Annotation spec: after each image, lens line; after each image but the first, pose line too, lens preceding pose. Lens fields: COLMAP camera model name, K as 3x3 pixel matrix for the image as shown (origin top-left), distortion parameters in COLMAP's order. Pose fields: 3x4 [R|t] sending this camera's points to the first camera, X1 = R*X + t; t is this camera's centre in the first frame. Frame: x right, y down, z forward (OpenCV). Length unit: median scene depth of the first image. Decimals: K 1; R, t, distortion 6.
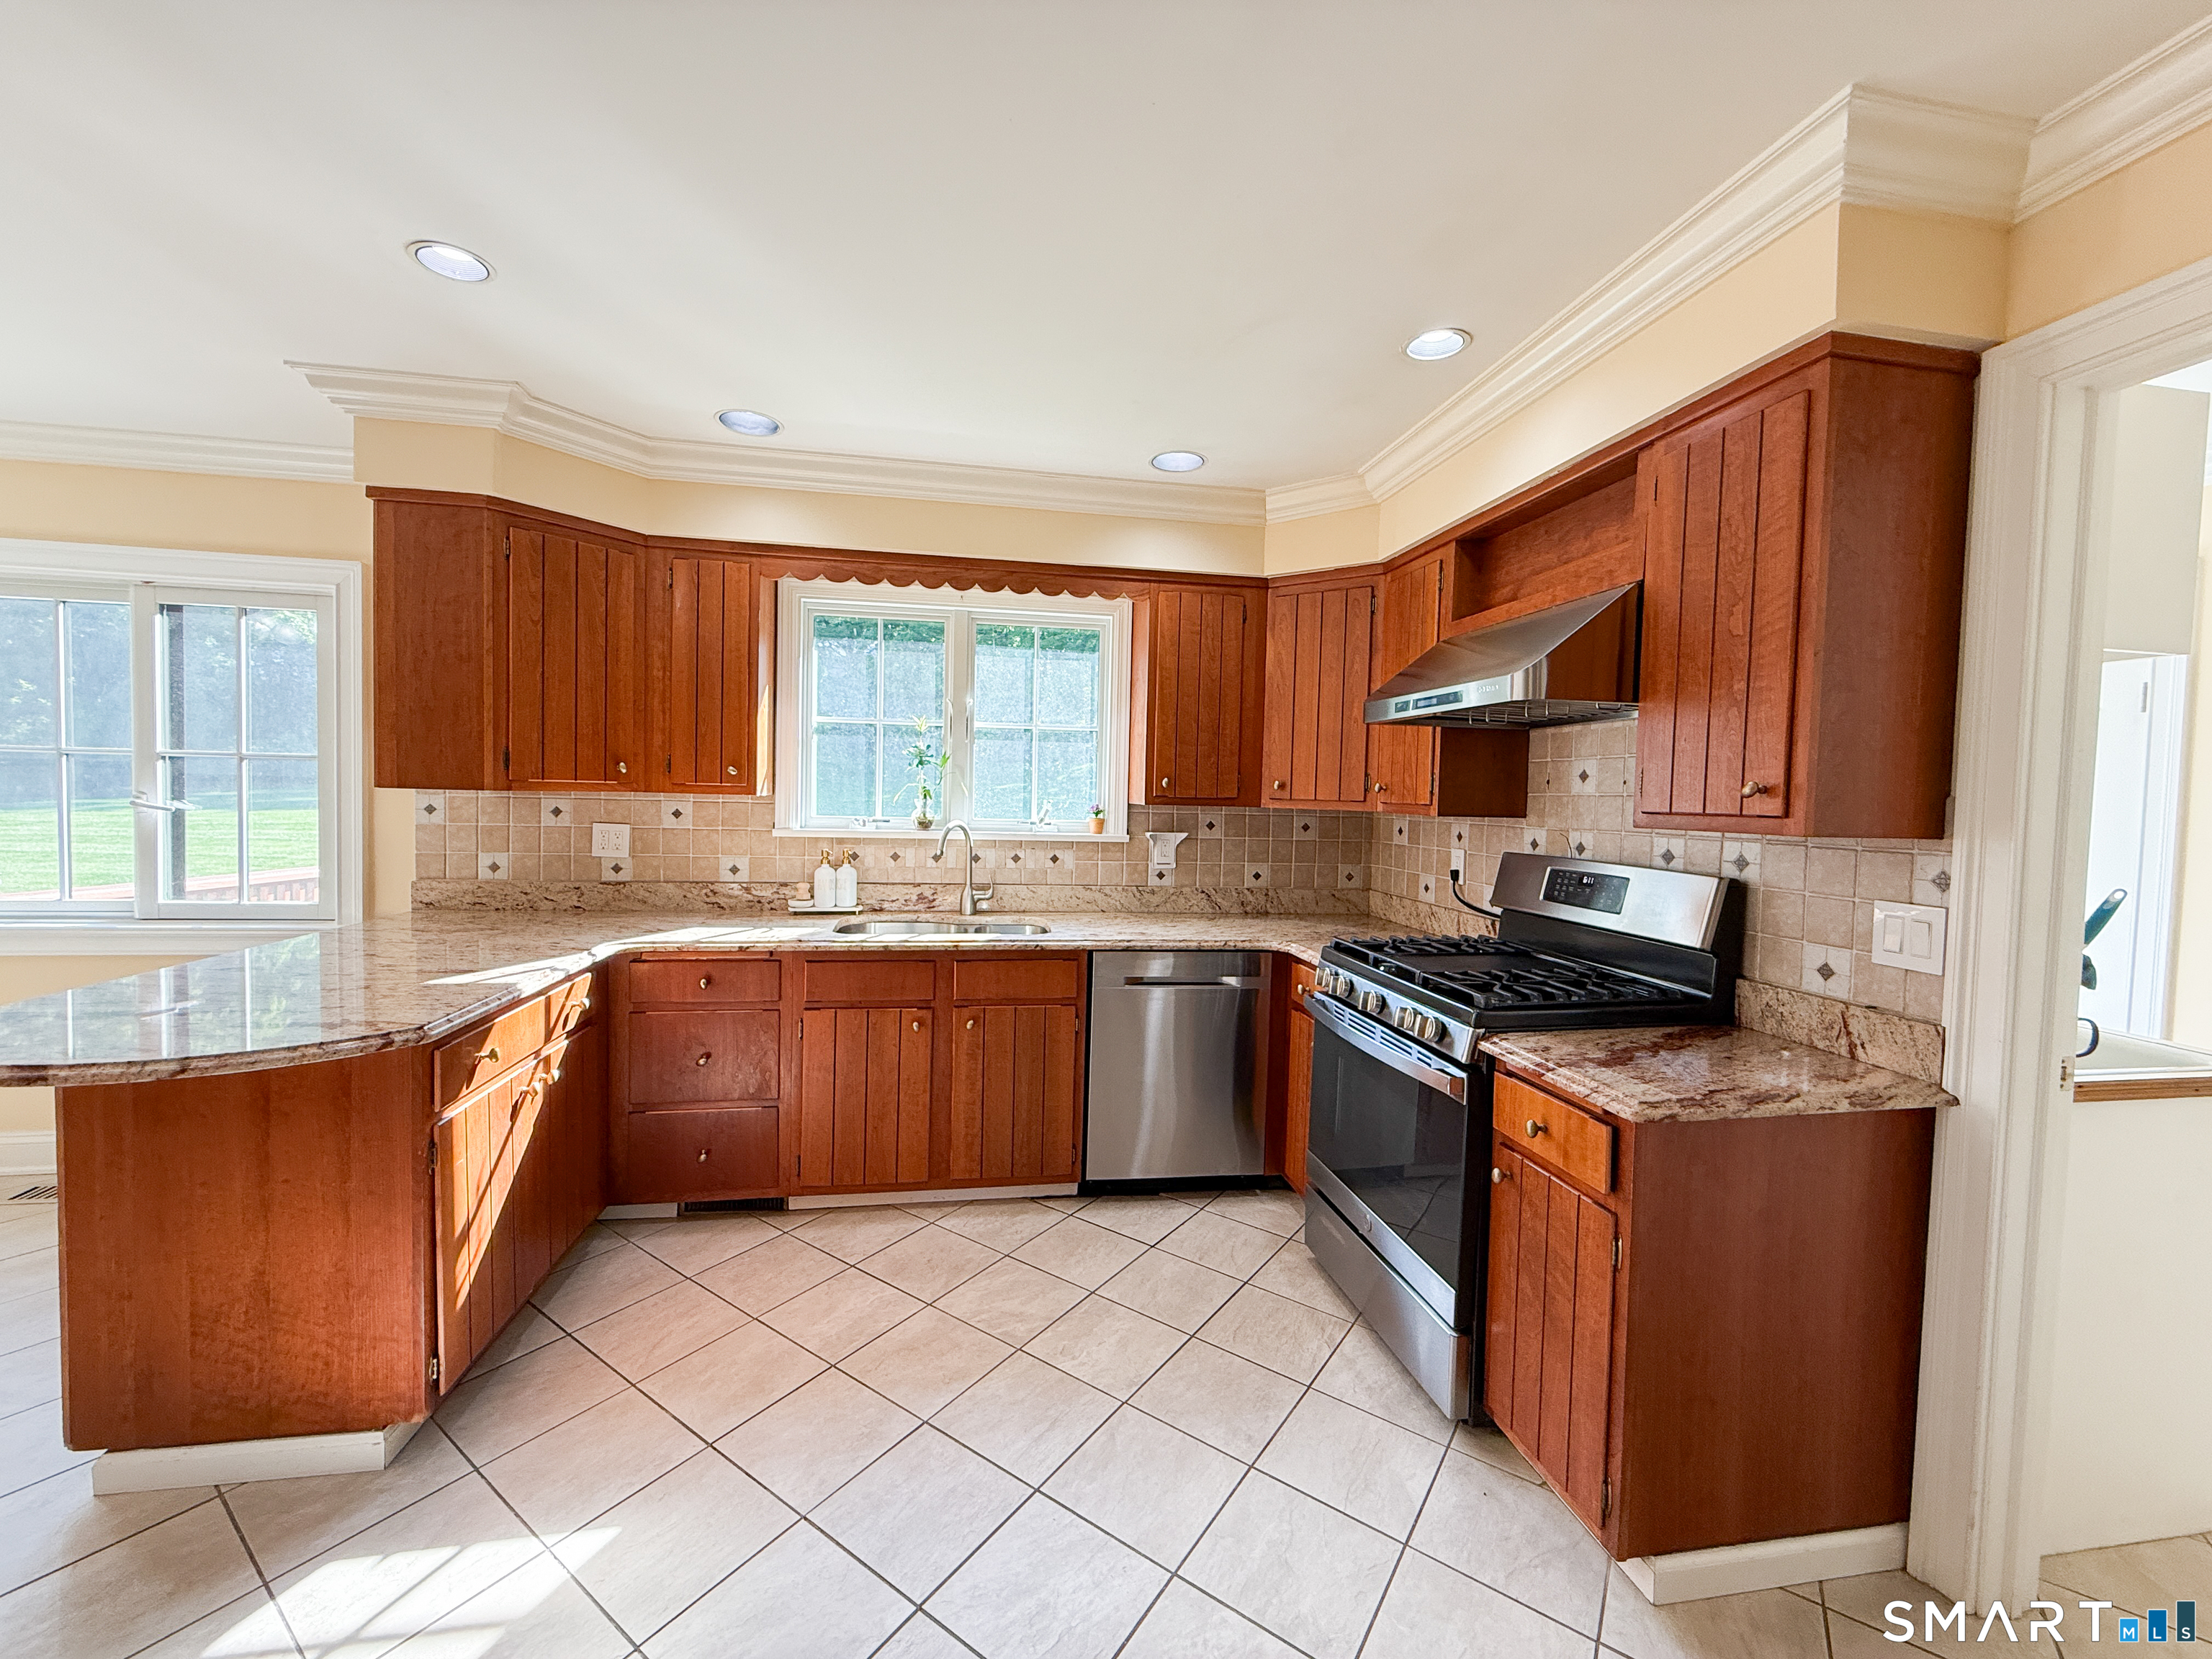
lens RADIAL K [[874.4, 0, 1096.3], [0, 874.4, 829.6], [0, 0, 1]] dist [-0.000109, 0.000112]
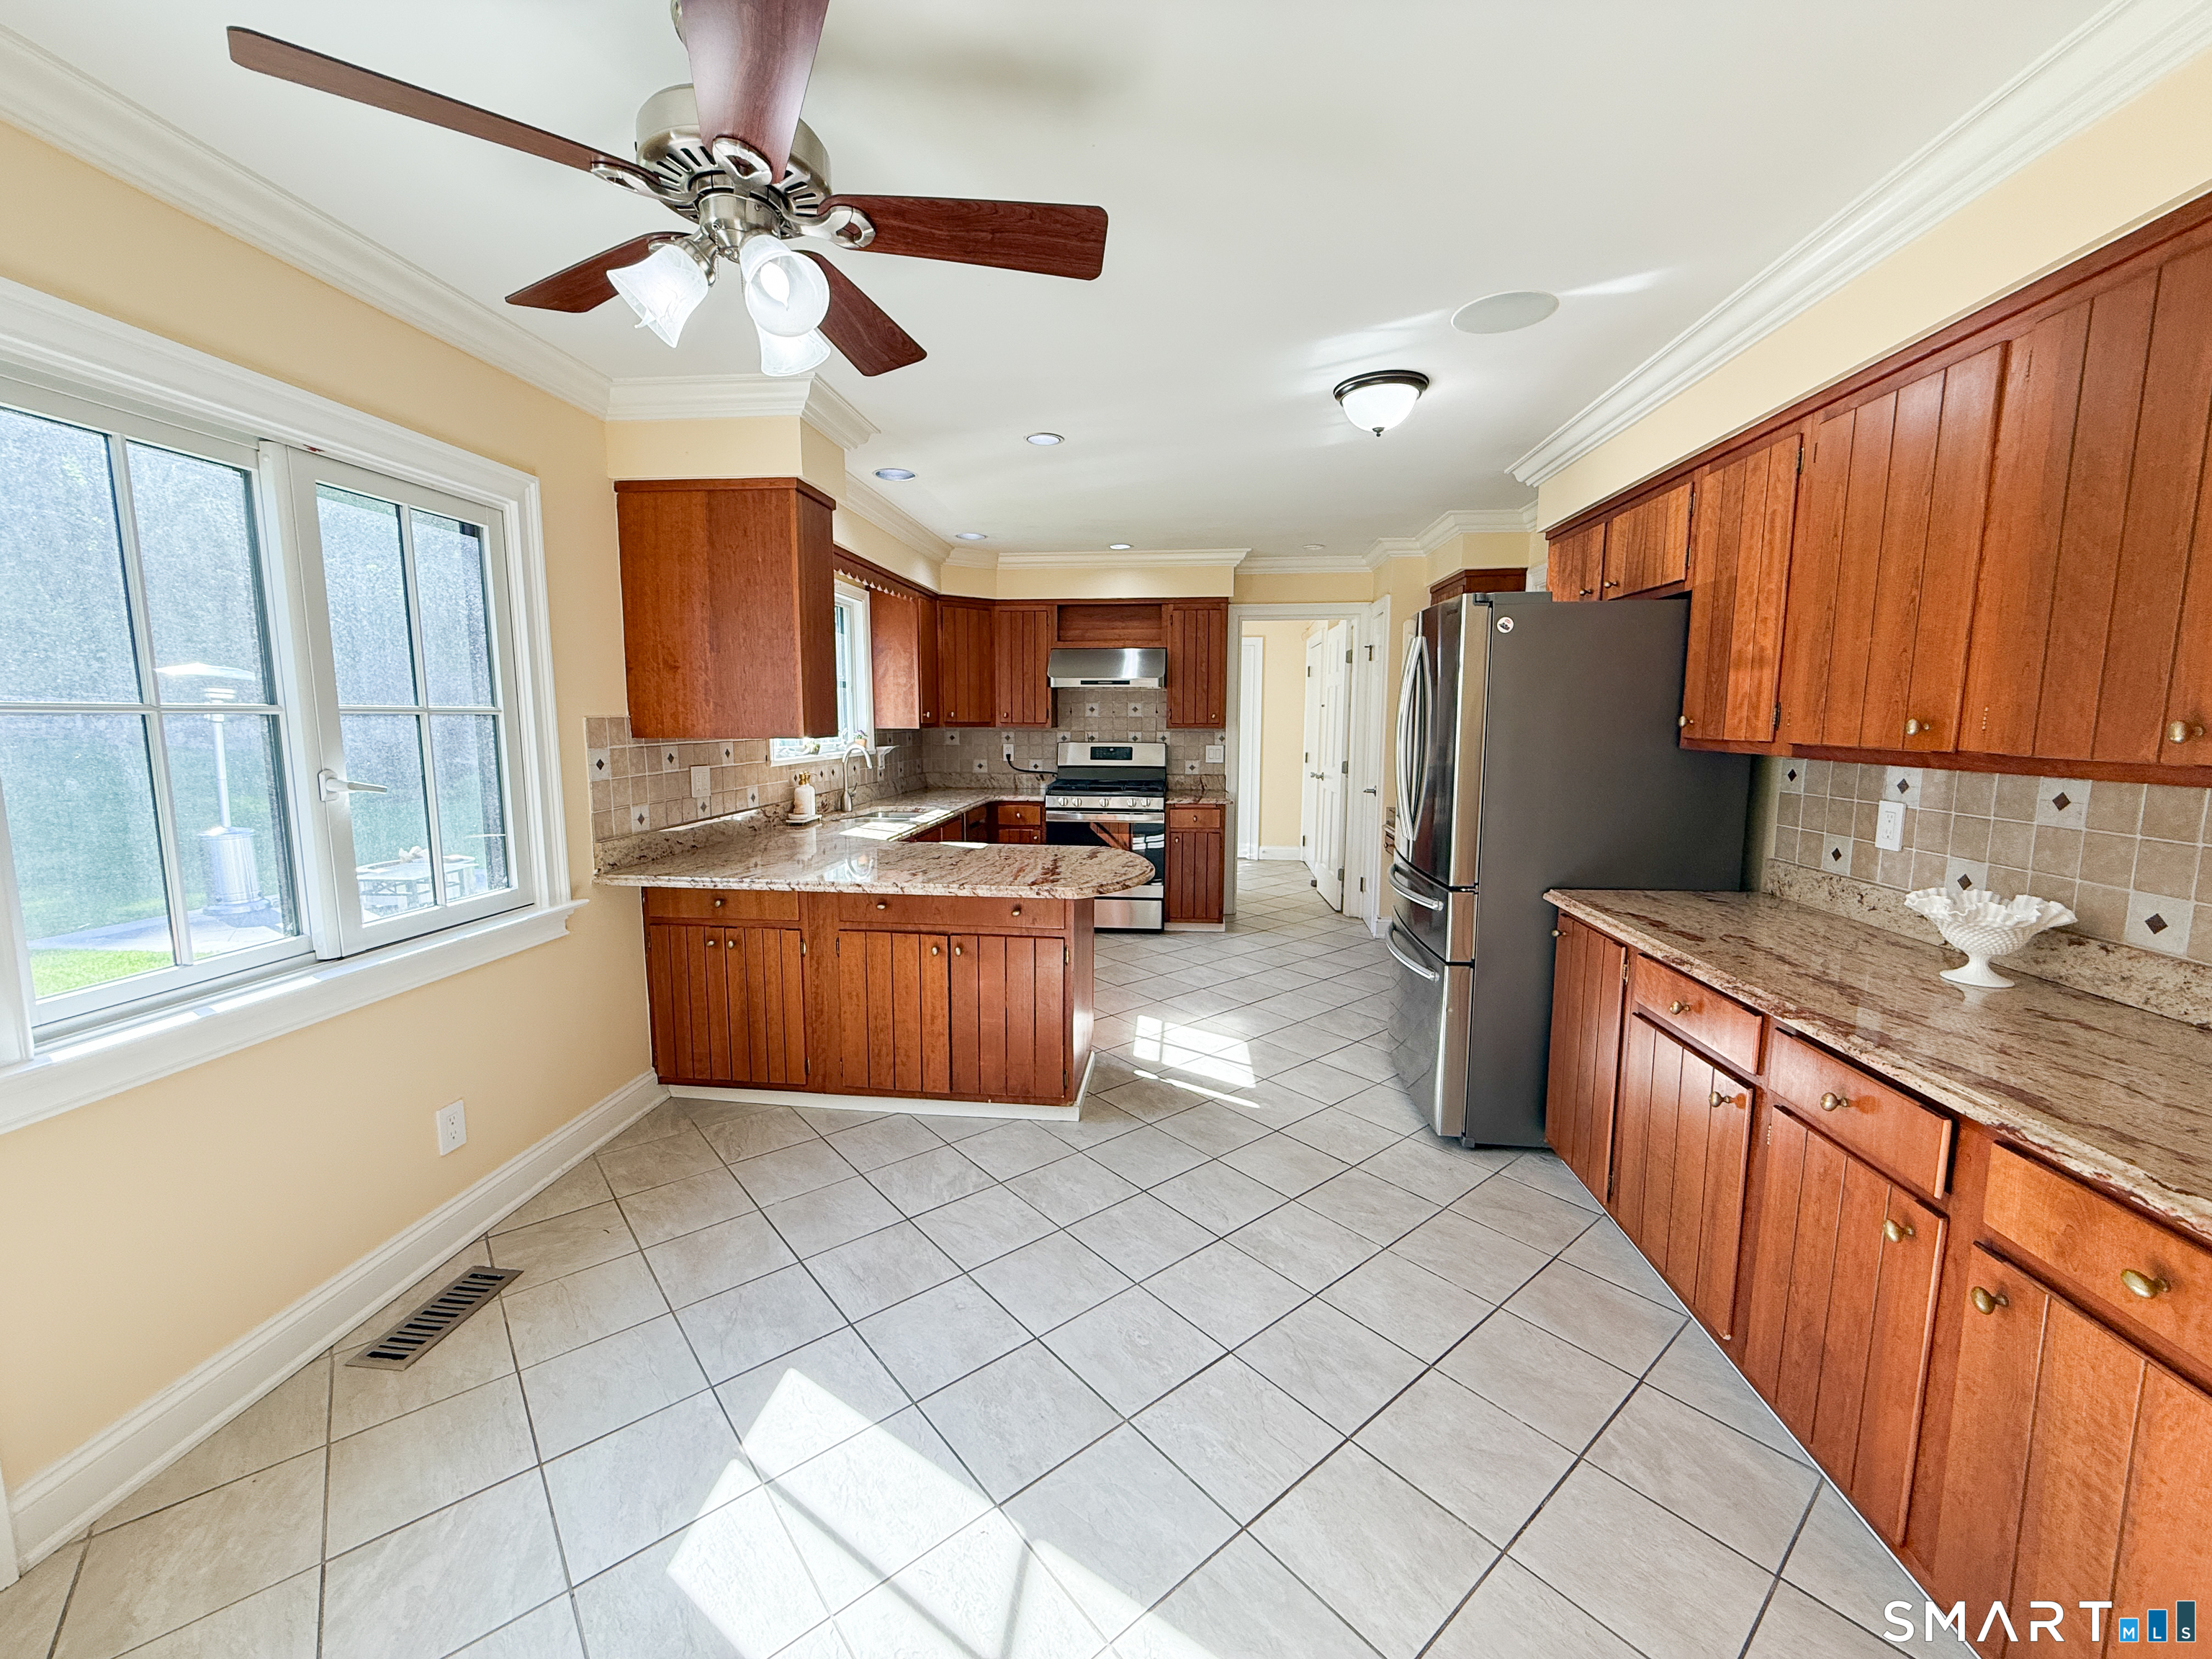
lens RADIAL K [[874.4, 0, 1104.5], [0, 874.4, 822.7], [0, 0, 1]] dist [-0.000109, 0.000112]
pose [[0.261735, -0.143671, 0.954386, -1.494952], [0.043226, 0.989611, 0.137119, -0.065679], [-0.964171, 0.005366, 0.265227, 0.233173]]
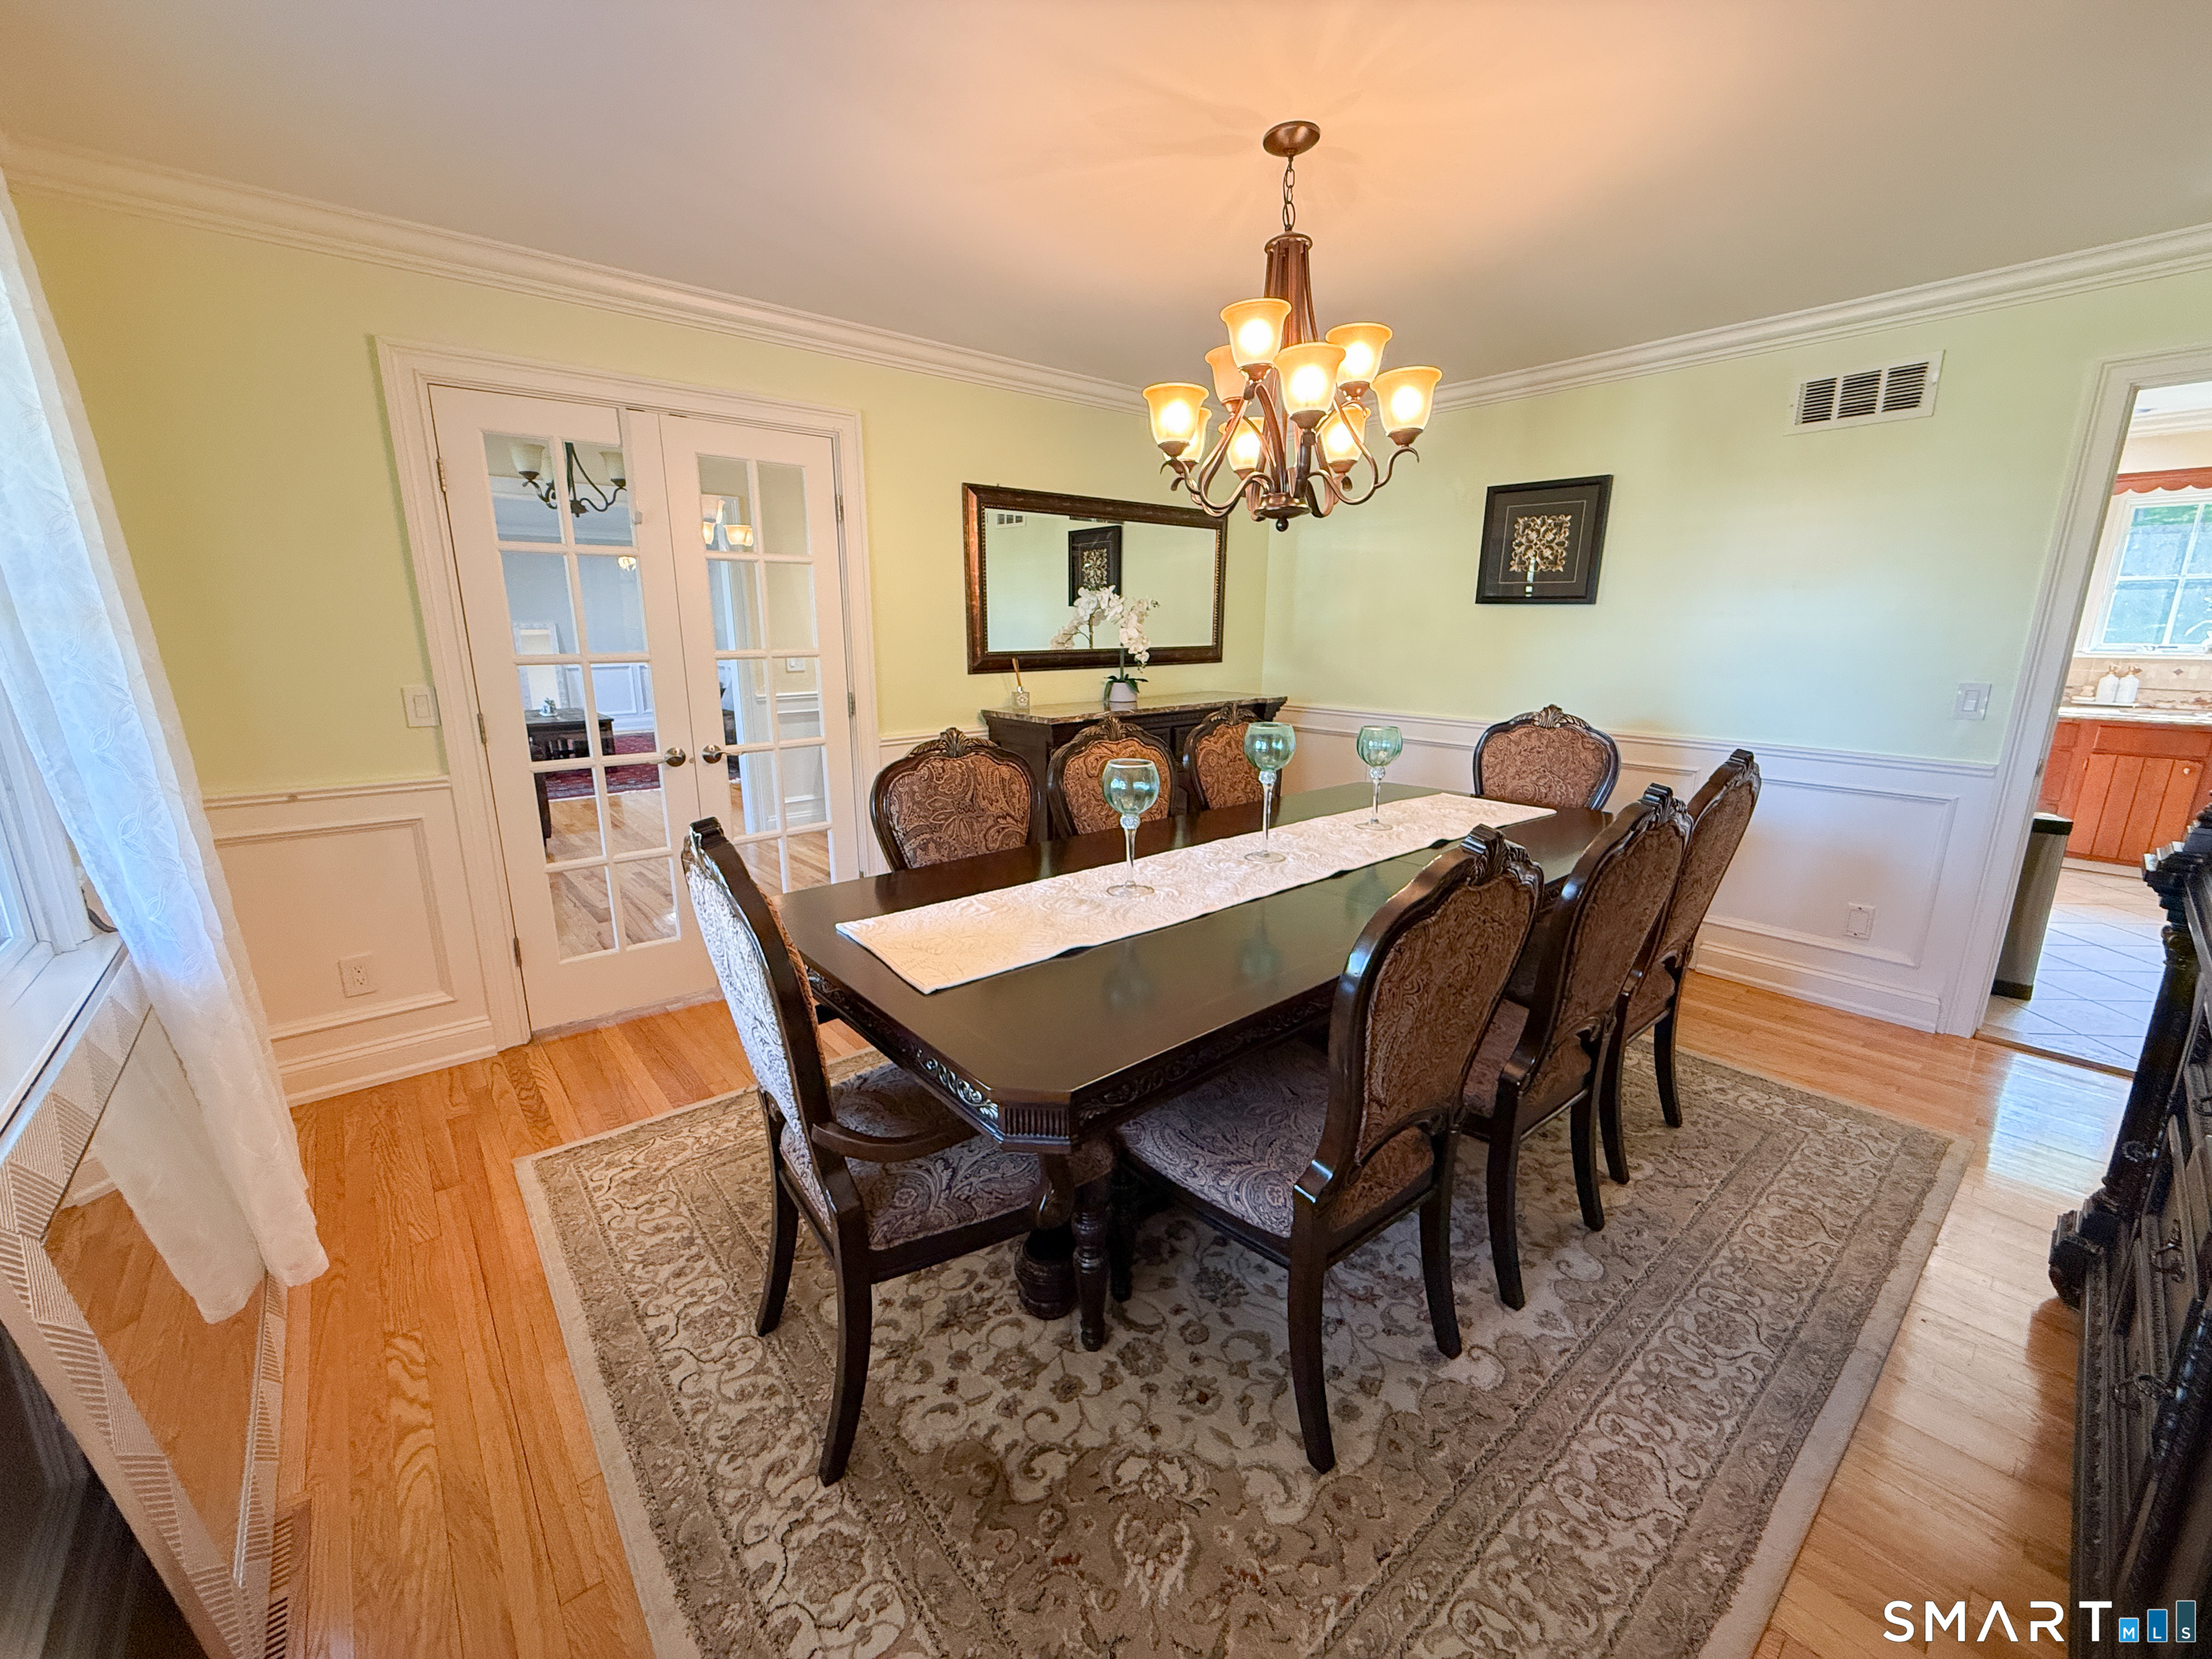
lens RADIAL K [[874.4, 0, 1102.2], [0, 874.4, 821.8], [0, 0, 1]] dist [-0.000109, 0.000112]
pose [[0.514203, 0.169805, -0.840691, 0.130569], [-0.029013, 0.983088, 0.180821, 0.070686], [0.857178, -0.068588, 0.510433, -1.441302]]
